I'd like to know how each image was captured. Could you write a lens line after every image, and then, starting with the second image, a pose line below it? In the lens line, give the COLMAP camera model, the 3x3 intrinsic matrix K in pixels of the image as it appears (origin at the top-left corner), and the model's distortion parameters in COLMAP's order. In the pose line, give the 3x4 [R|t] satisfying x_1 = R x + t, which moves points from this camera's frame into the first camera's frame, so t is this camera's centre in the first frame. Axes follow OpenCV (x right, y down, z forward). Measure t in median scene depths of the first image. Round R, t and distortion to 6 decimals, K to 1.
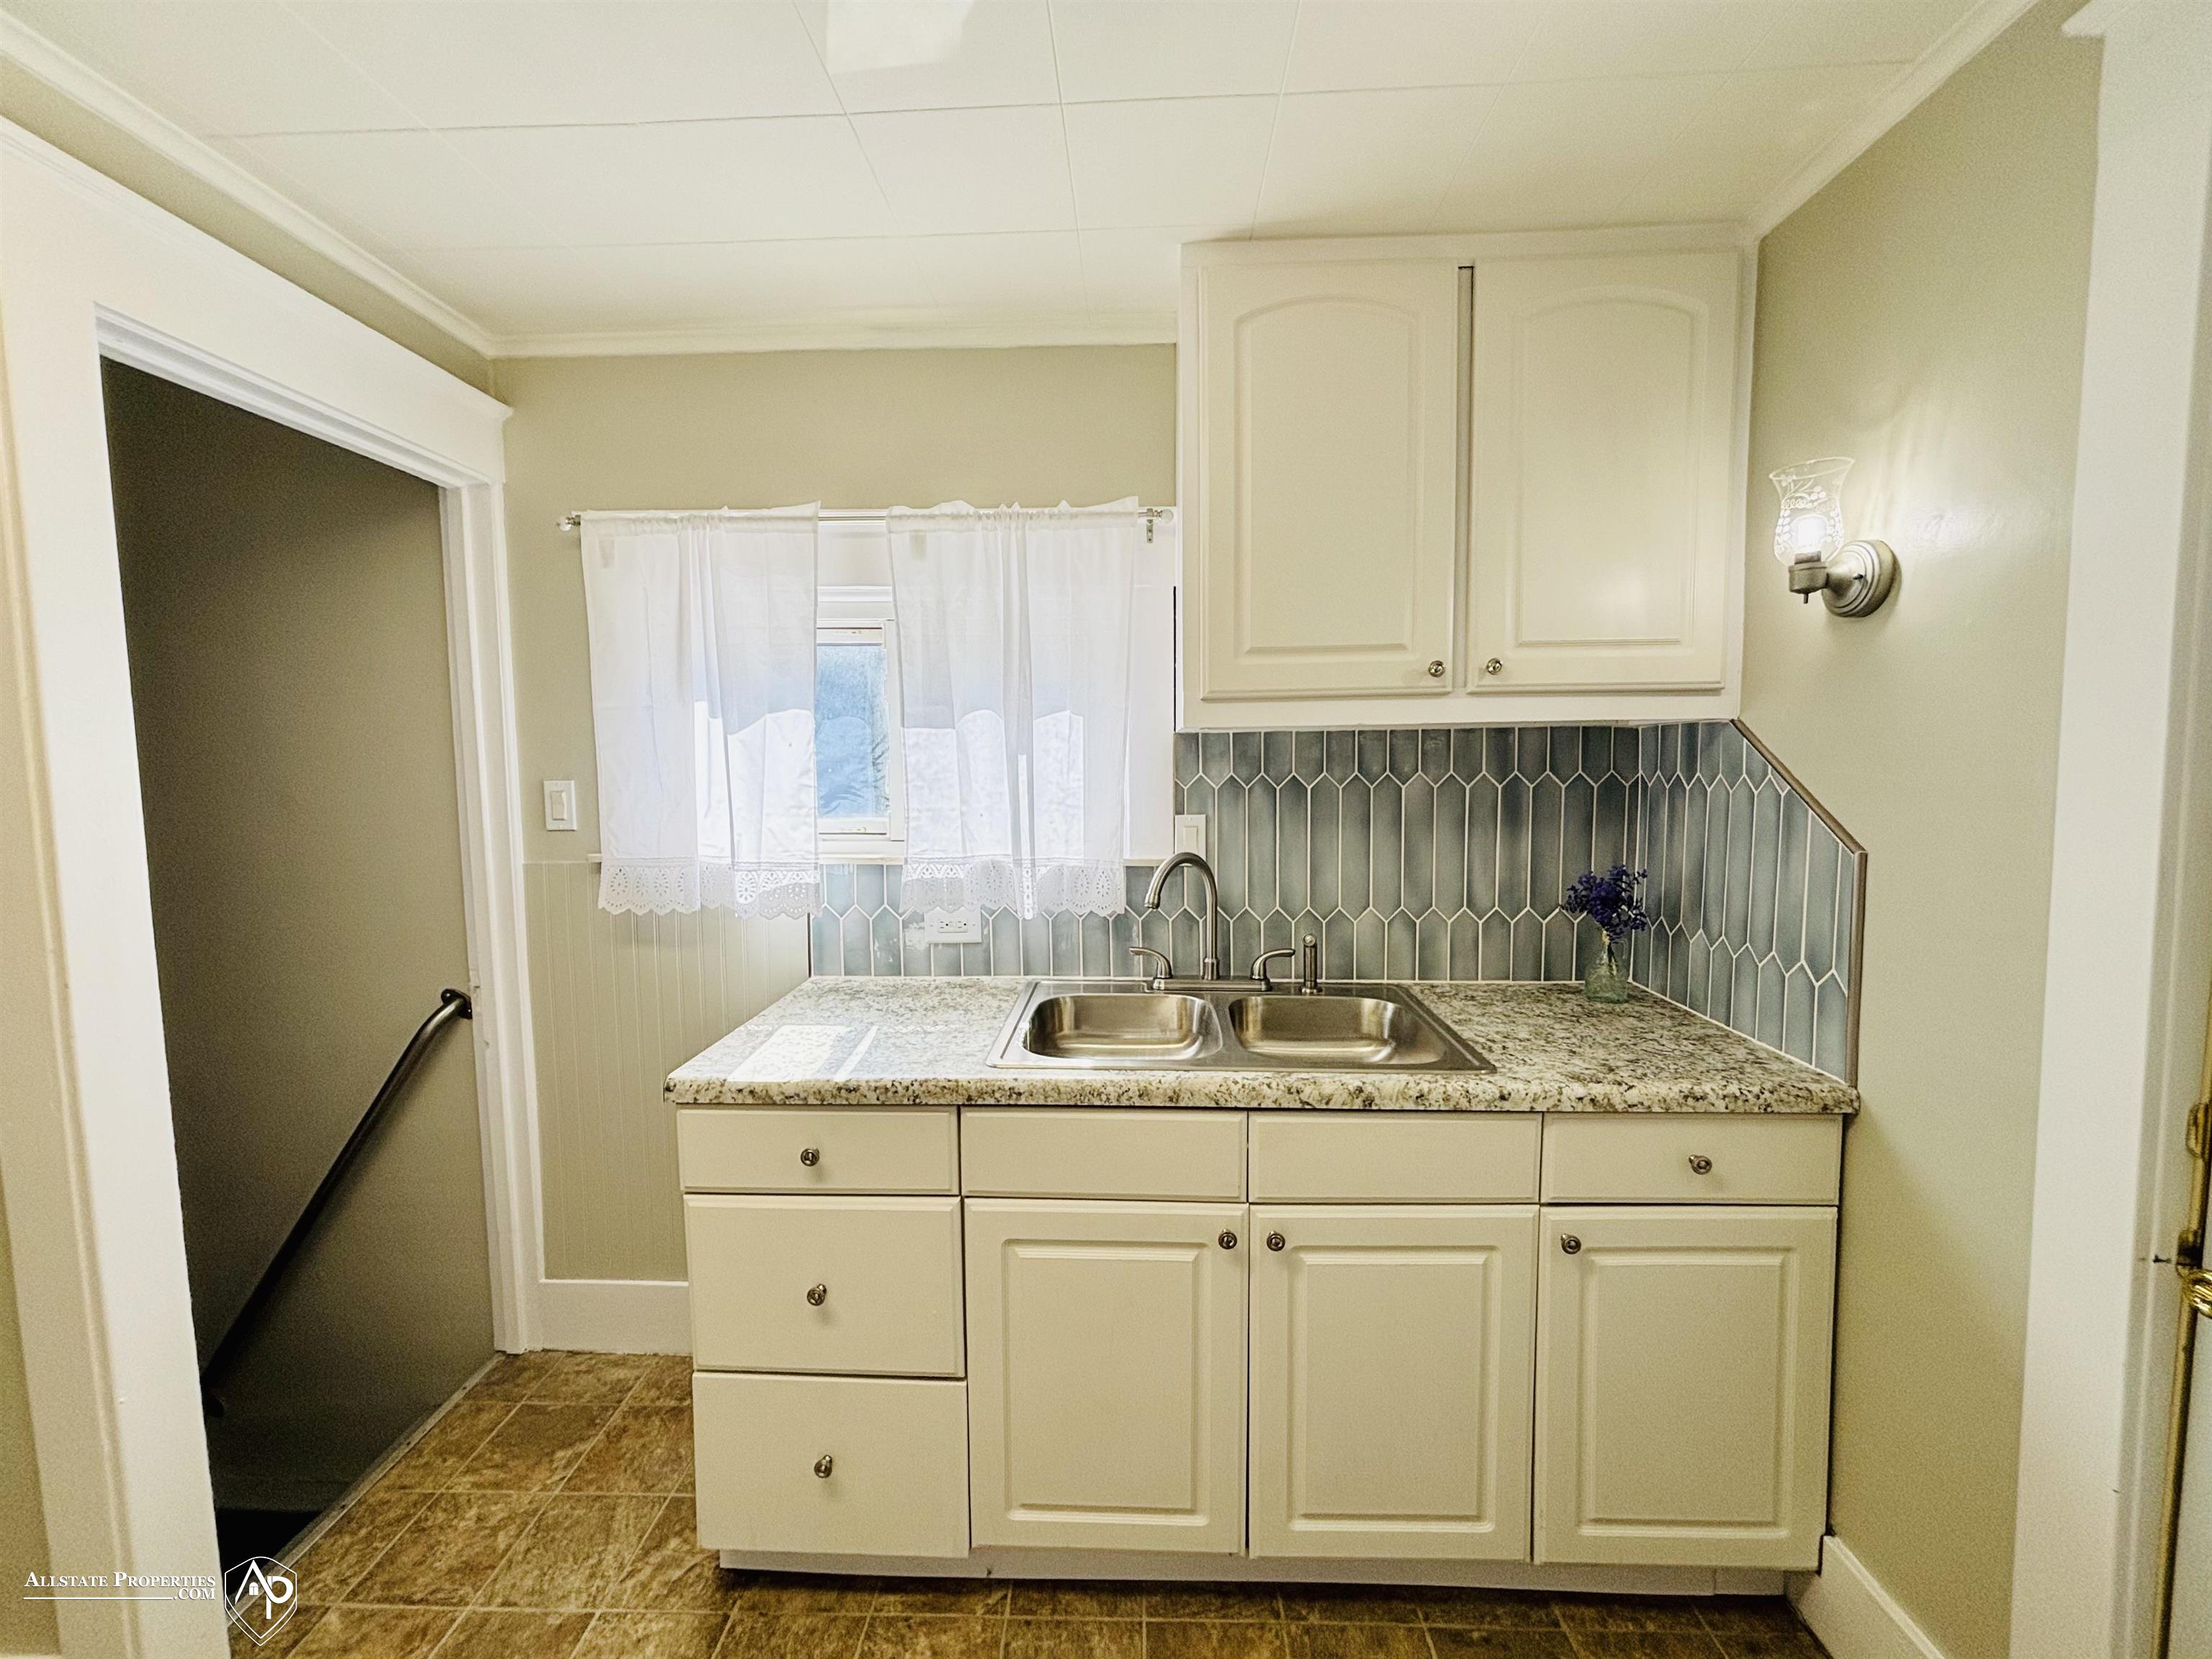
lens RADIAL K [[882.8, 0, 1141.4], [0, 882.8, 837.0], [0, 0, 1]] dist [0.009484, -0.000264]
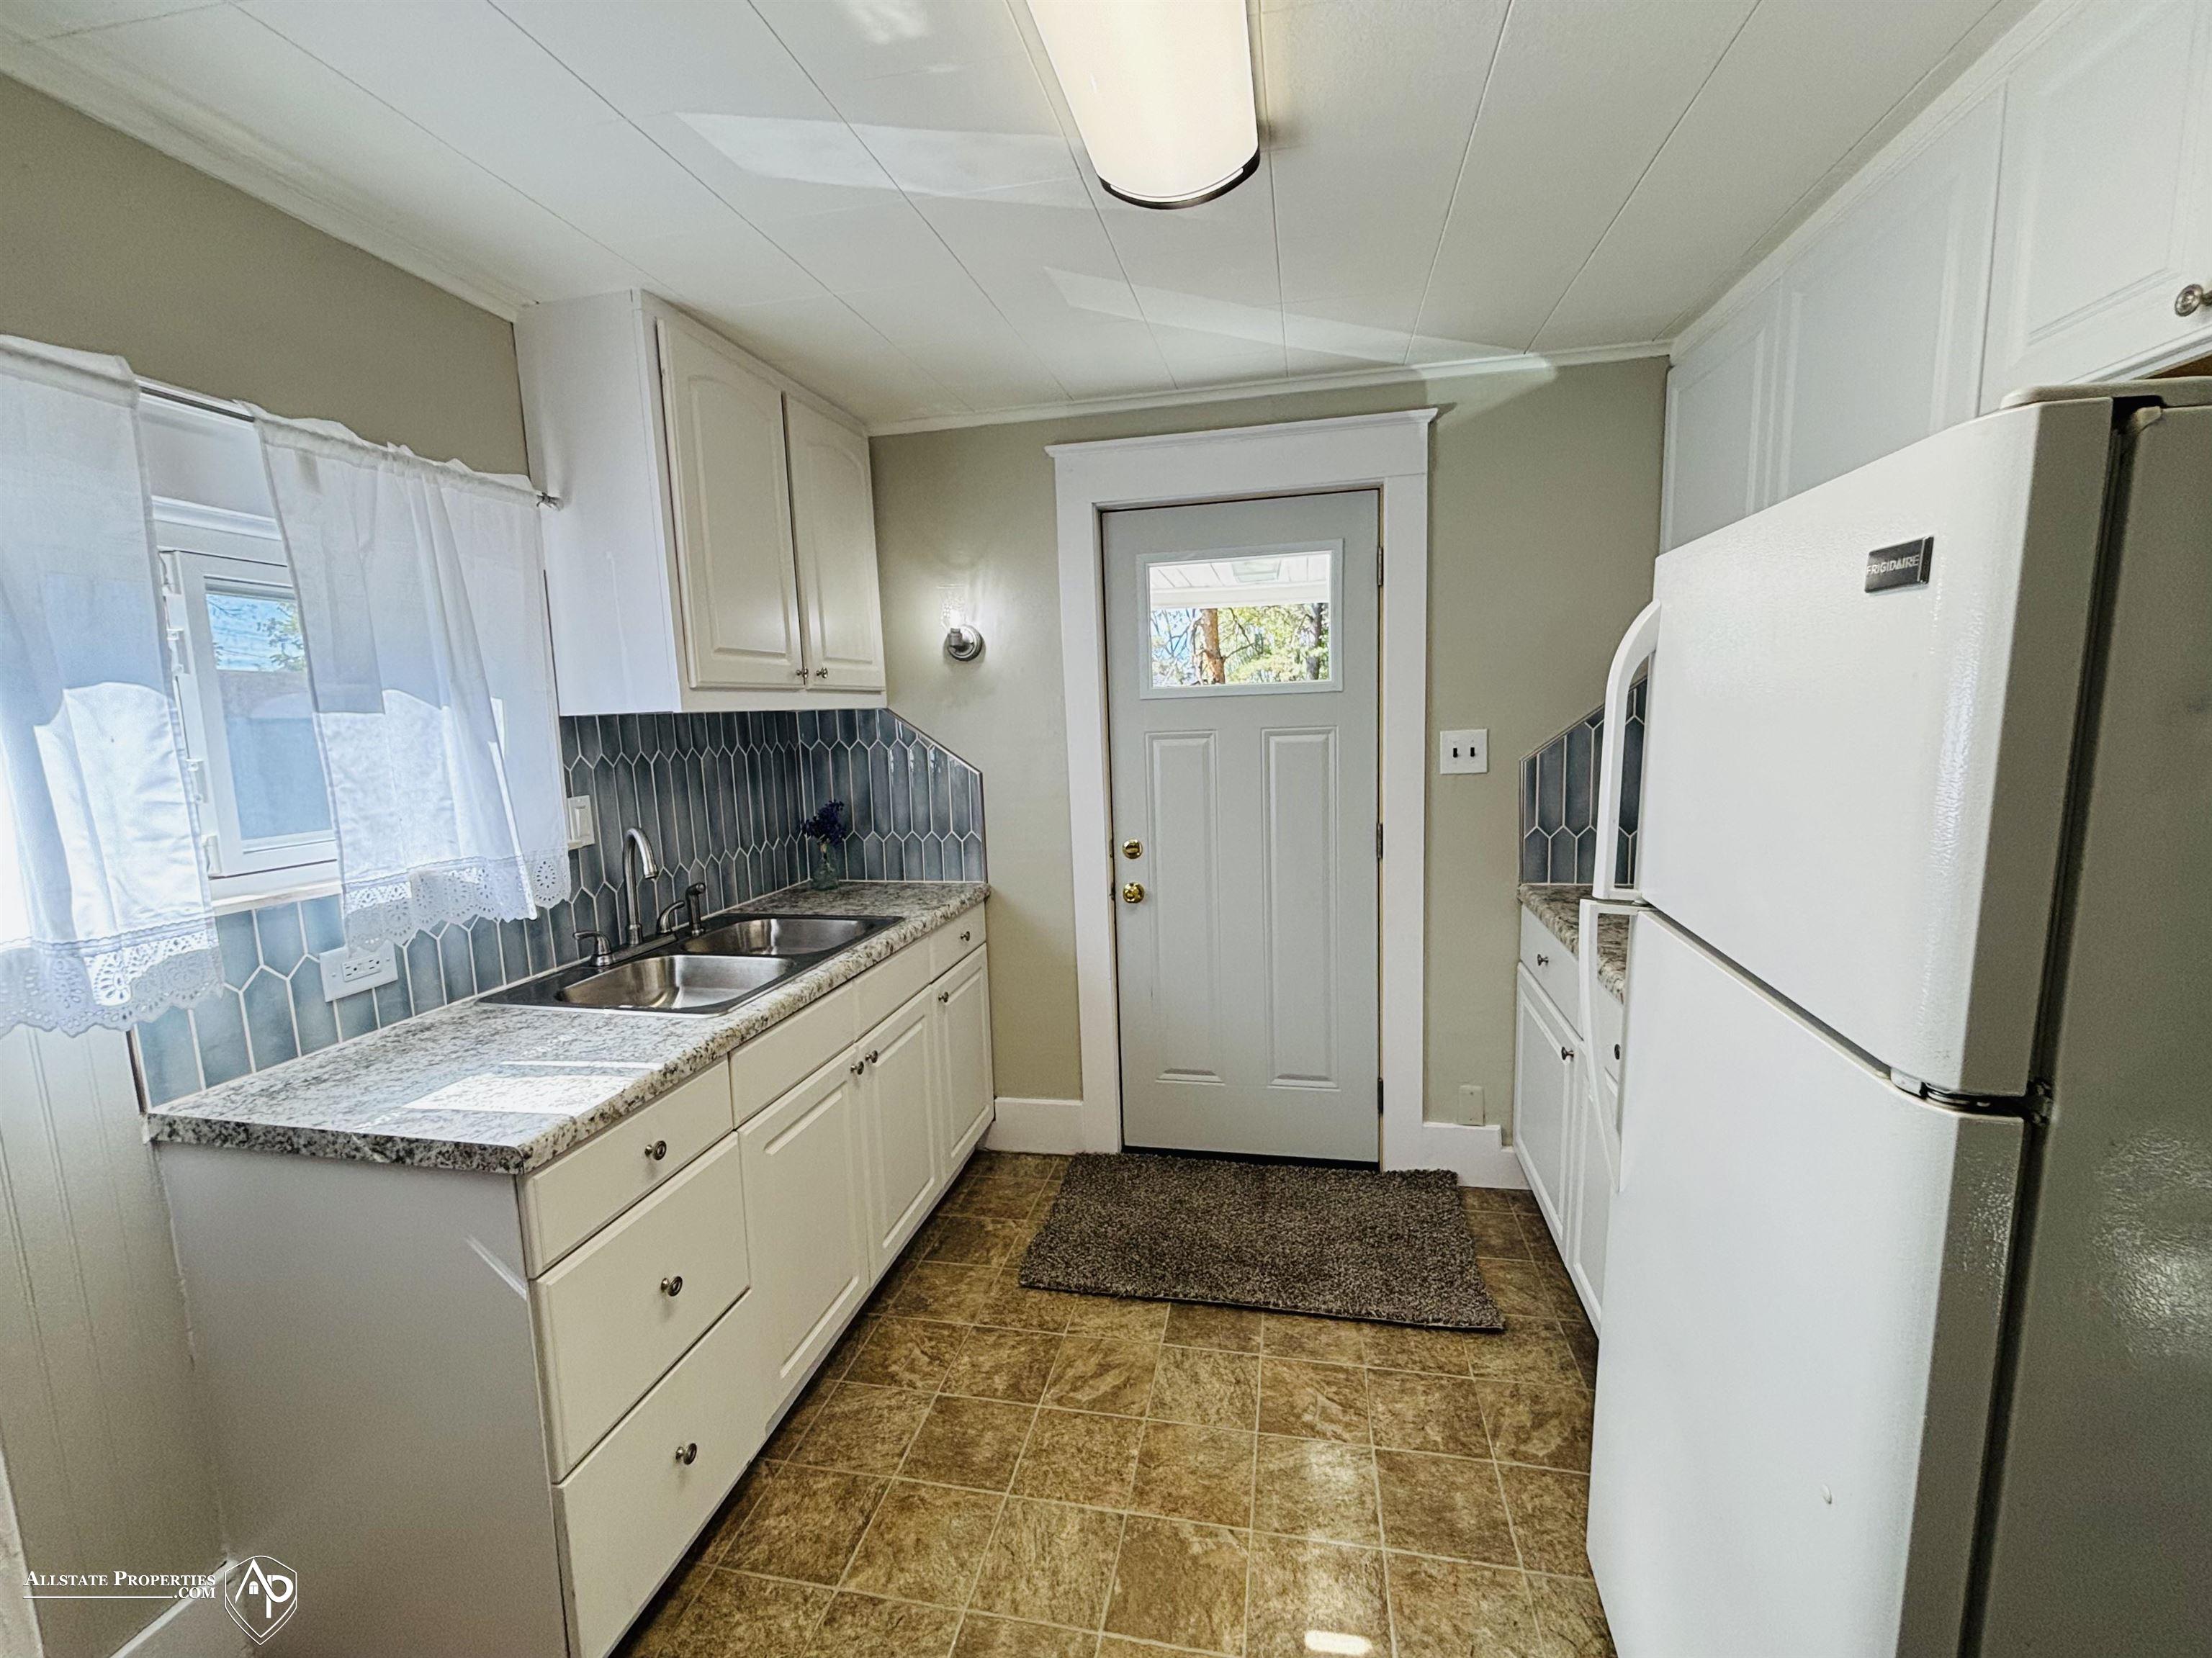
lens RADIAL K [[887.7, 0, 1095.9], [0, 887.7, 831.2], [0, 0, 1]] dist [0.008257, -0.000294]
pose [[0.202459, -0.131132, 0.970471, -0.994240], [0.115520, 0.987273, 0.109303, -0.035377], [-0.972453, 0.089979, 0.215031, 0.234754]]
